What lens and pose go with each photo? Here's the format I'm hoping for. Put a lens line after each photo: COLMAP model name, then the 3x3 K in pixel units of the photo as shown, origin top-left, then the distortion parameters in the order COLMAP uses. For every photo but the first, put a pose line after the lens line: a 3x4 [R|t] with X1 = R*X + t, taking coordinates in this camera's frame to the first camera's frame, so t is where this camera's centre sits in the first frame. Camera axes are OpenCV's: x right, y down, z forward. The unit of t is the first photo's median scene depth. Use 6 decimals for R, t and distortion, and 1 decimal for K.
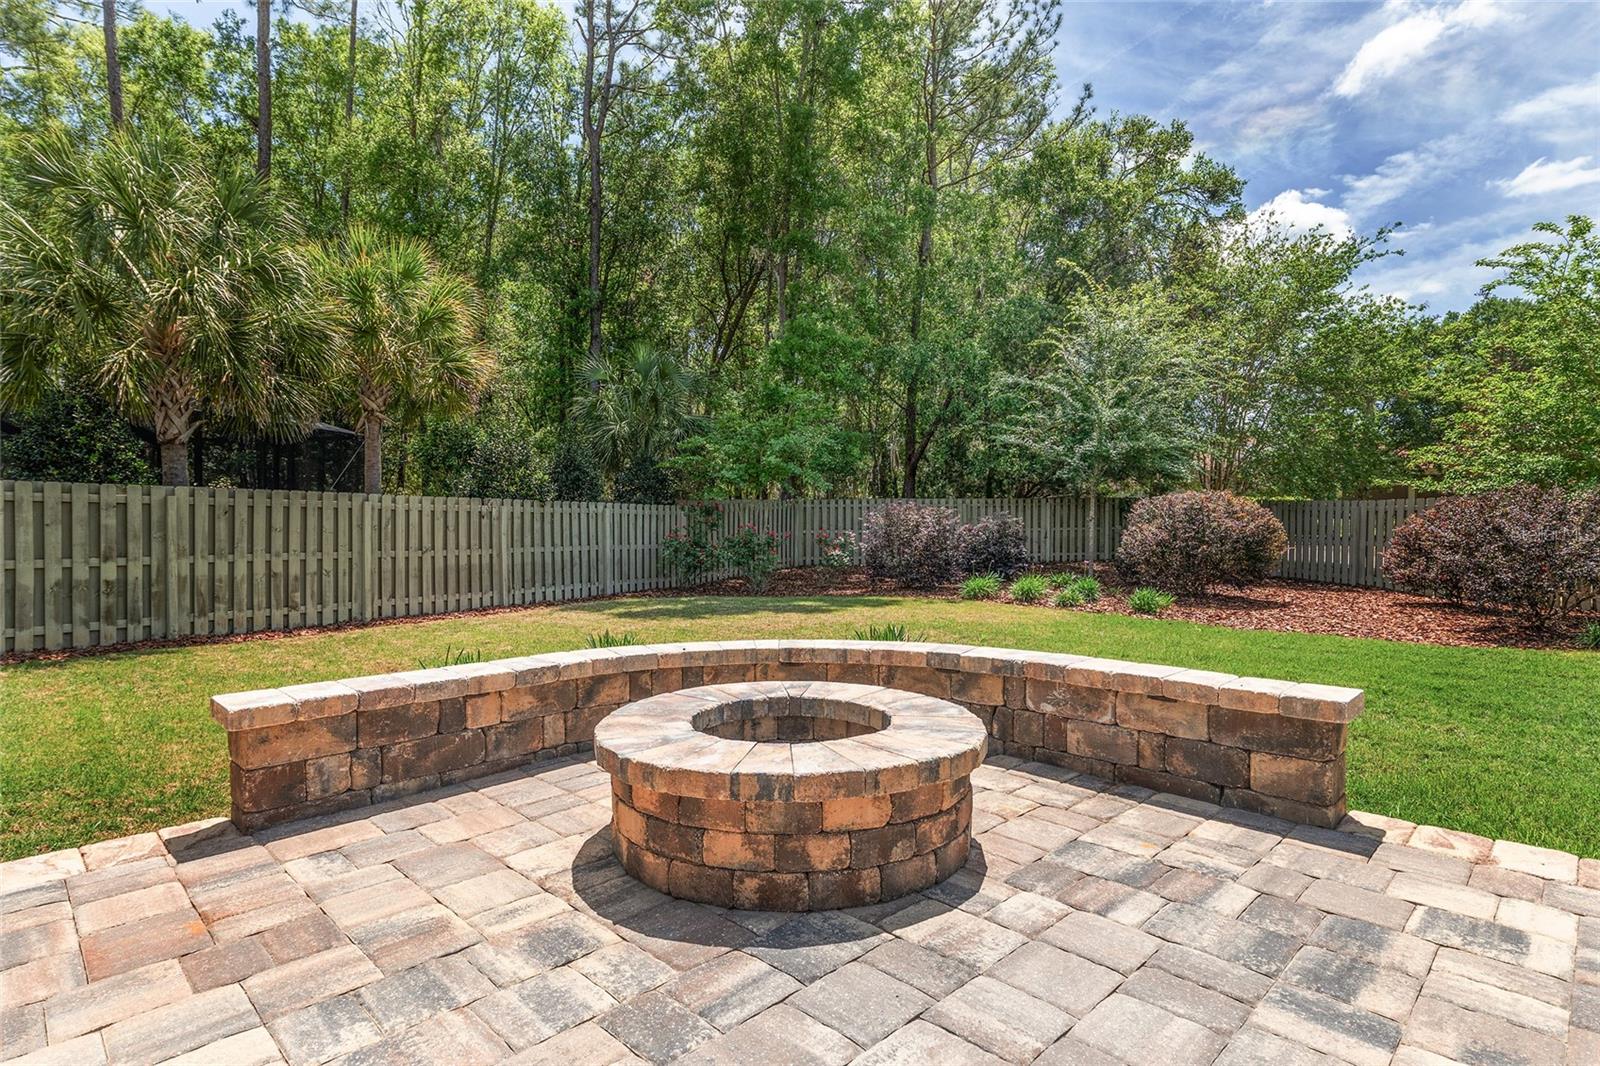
lens RADIAL K [[810.1, 0, 795.3], [0, 810.1, 535.1], [0, 0, 1]] dist [0.001216, -0.000782]
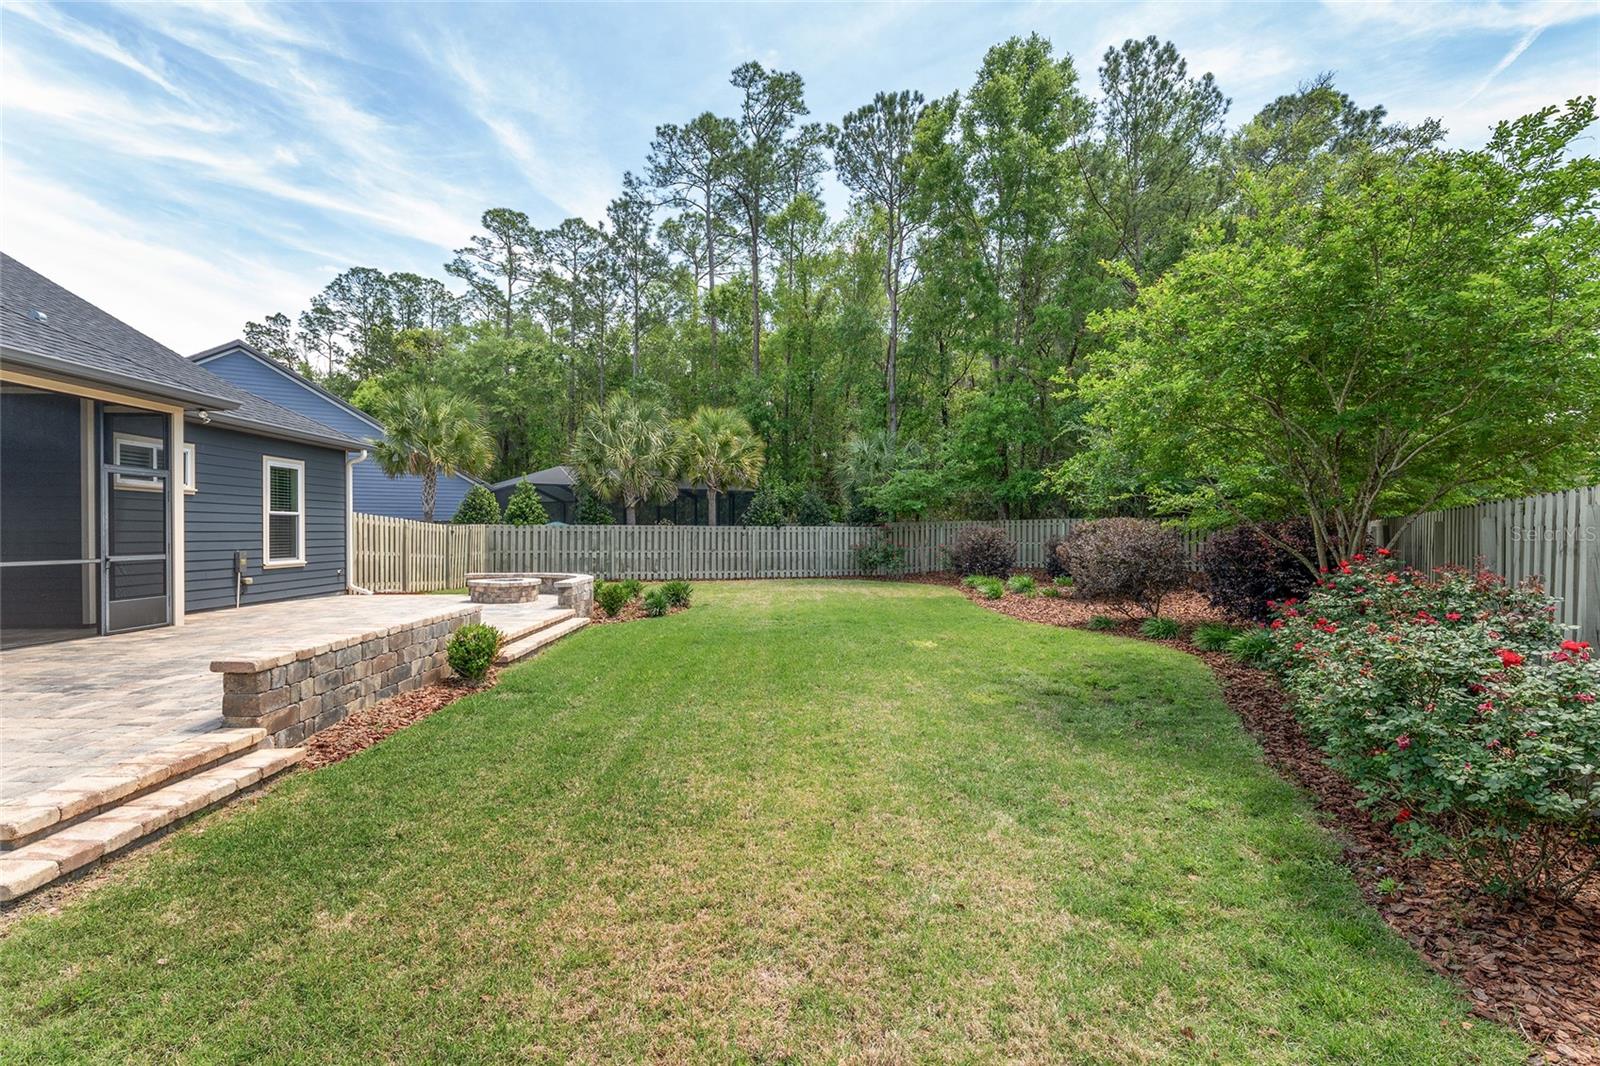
lens RADIAL K [[704.4, 0, 793.7], [0, 704.4, 534.8], [0, 0, 1]] dist [-0.001760, -0.000018]
pose [[0.721174, 0.005210, -0.692734, 1.170182], [-0.009842, 0.999948, -0.002725, -0.022770], [0.692684, 0.008783, 0.721188, -0.275601]]
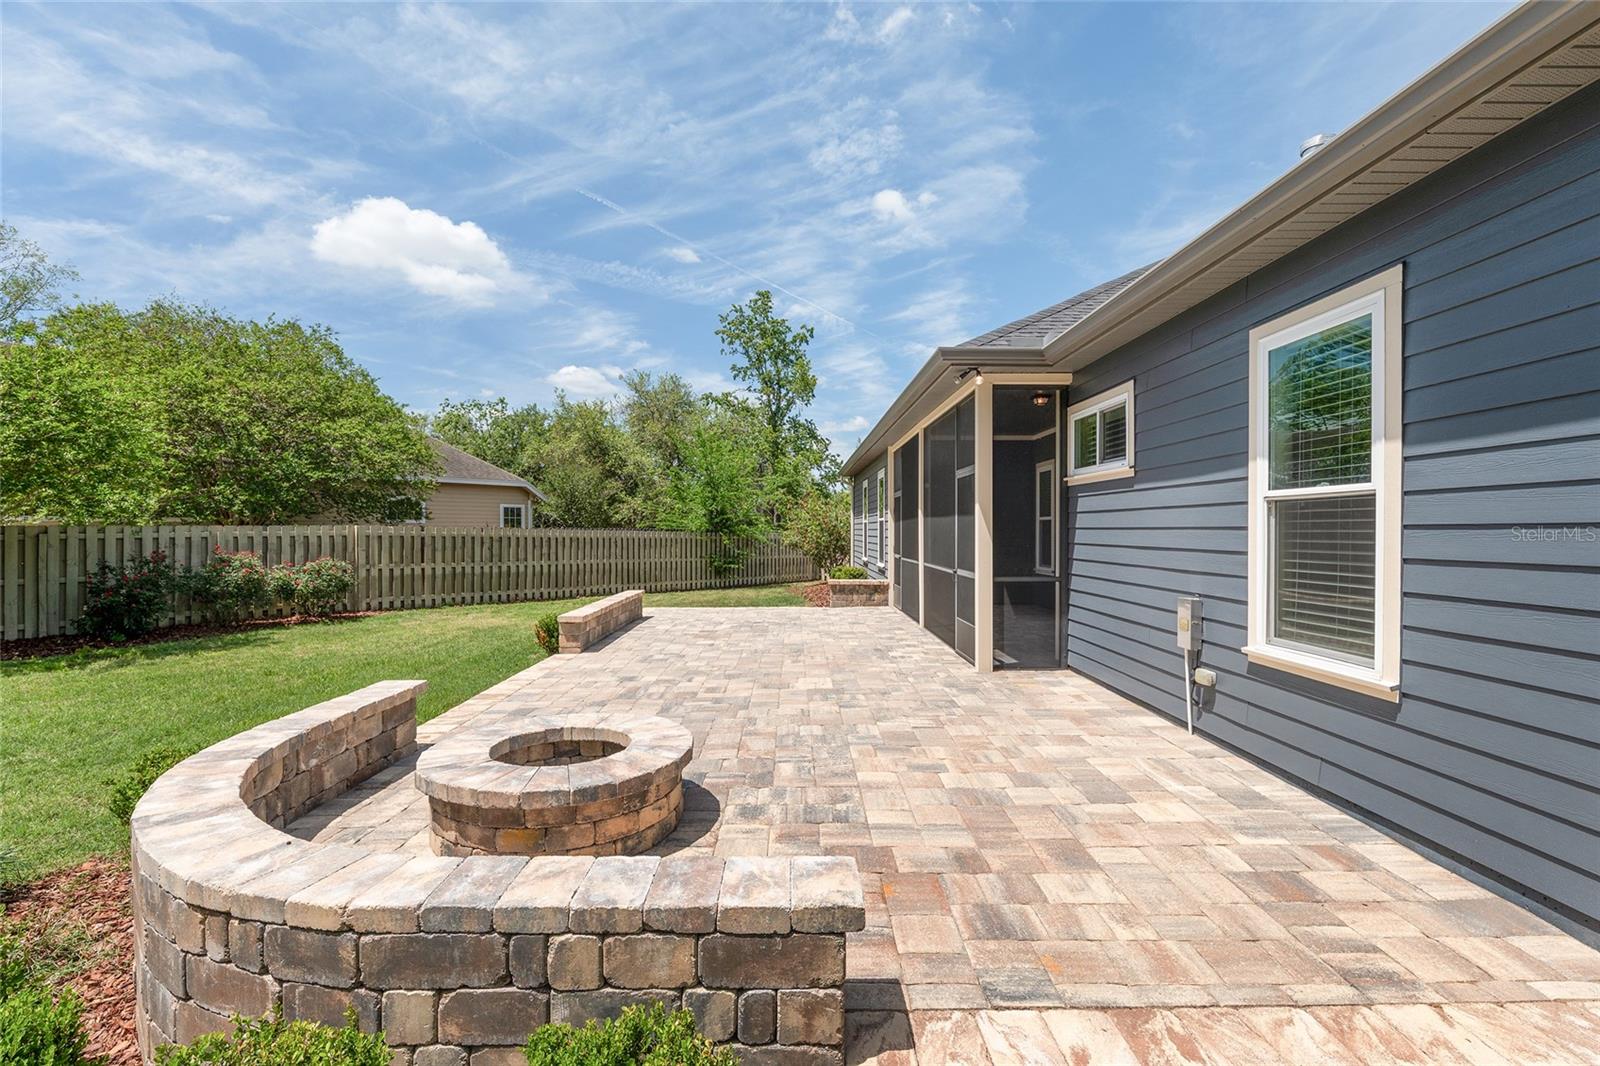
lens RADIAL K [[721.5, 0, 796.0], [0, 721.5, 533.5], [0, 0, 1]] dist [-0.002124, 0.000043]
pose [[-0.707618, 0.000095, 0.706595, -0.300152], [0.012149, 0.999854, 0.012031, -0.040955], [-0.706490, 0.017098, -0.707516, 0.394659]]
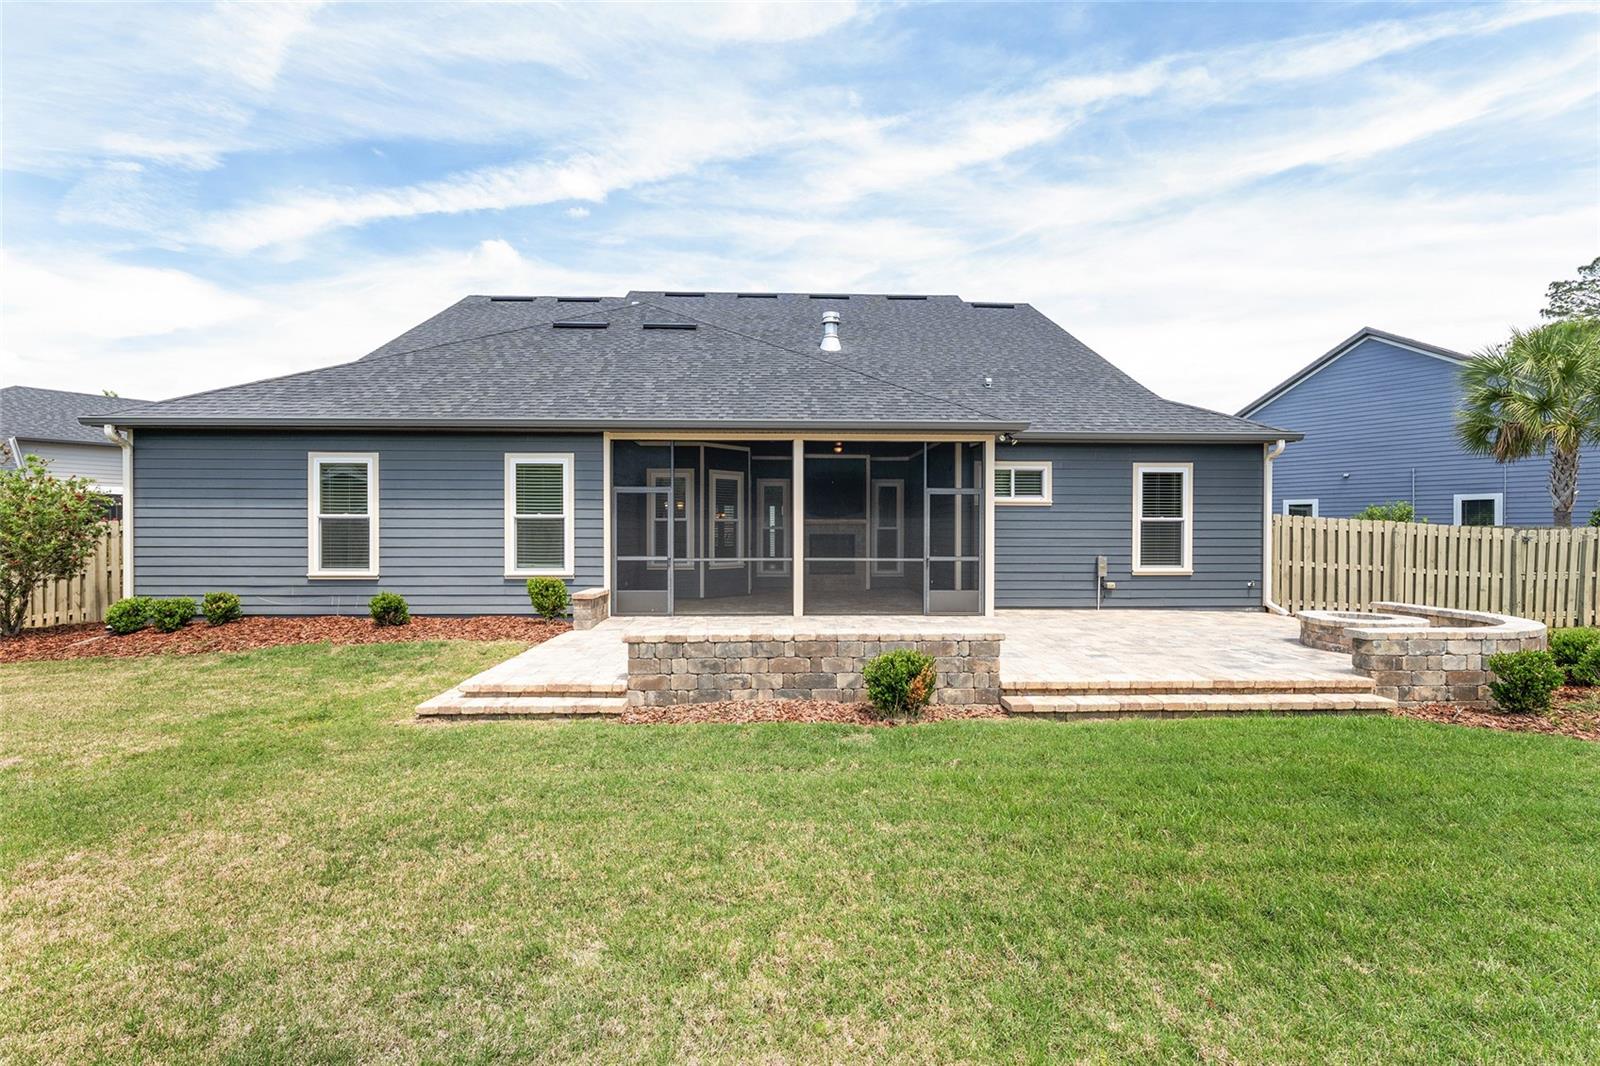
lens RADIAL K [[691.8, 0, 791.6], [0, 691.8, 530.6], [0, 0, 1]] dist [-0.004171, -0.000050]
pose [[-0.688260, -0.000371, -0.725464, 0.972777], [-0.009155, 0.999925, 0.008174, -0.038696], [0.725407, 0.012267, -0.688211, 0.307742]]
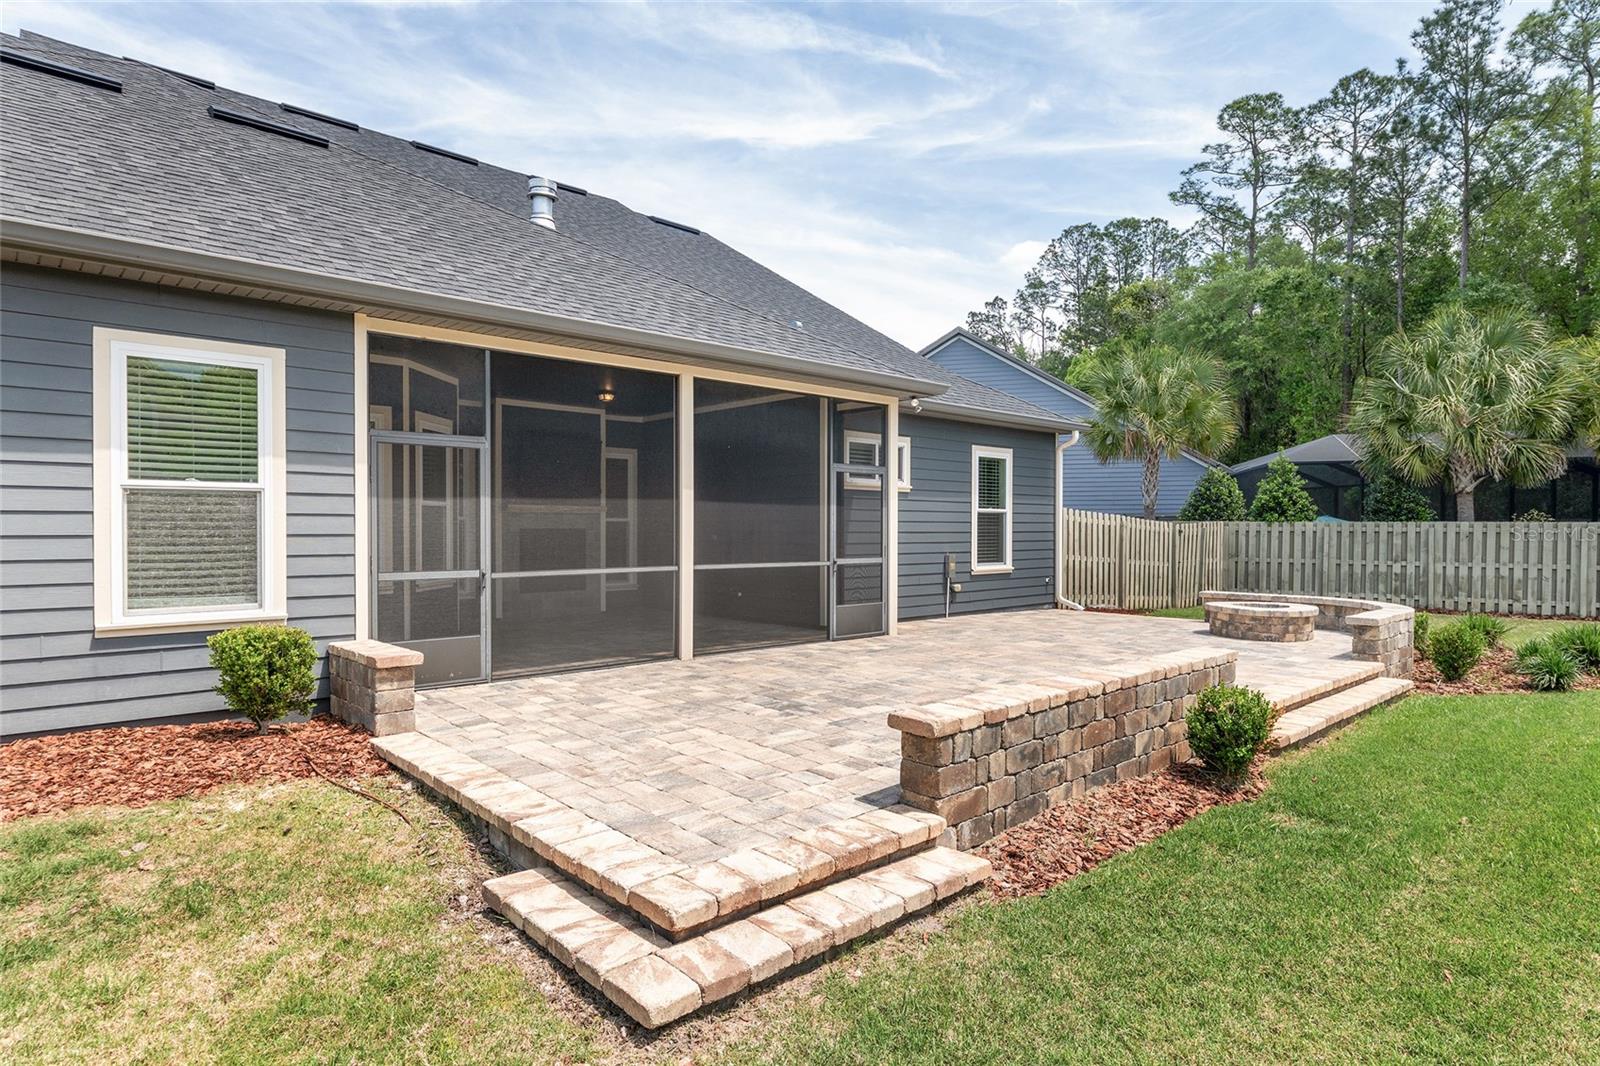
lens RADIAL K [[883.9, 0, 797.2], [0, 883.9, 538.2], [0, 0, 1]] dist [-0.000457, -0.000195]
pose [[-0.047993, 0.014098, -0.998748, 1.028002], [-0.013954, 0.999793, 0.014783, -0.028935], [0.998750, 0.014646, -0.047787, -0.236434]]
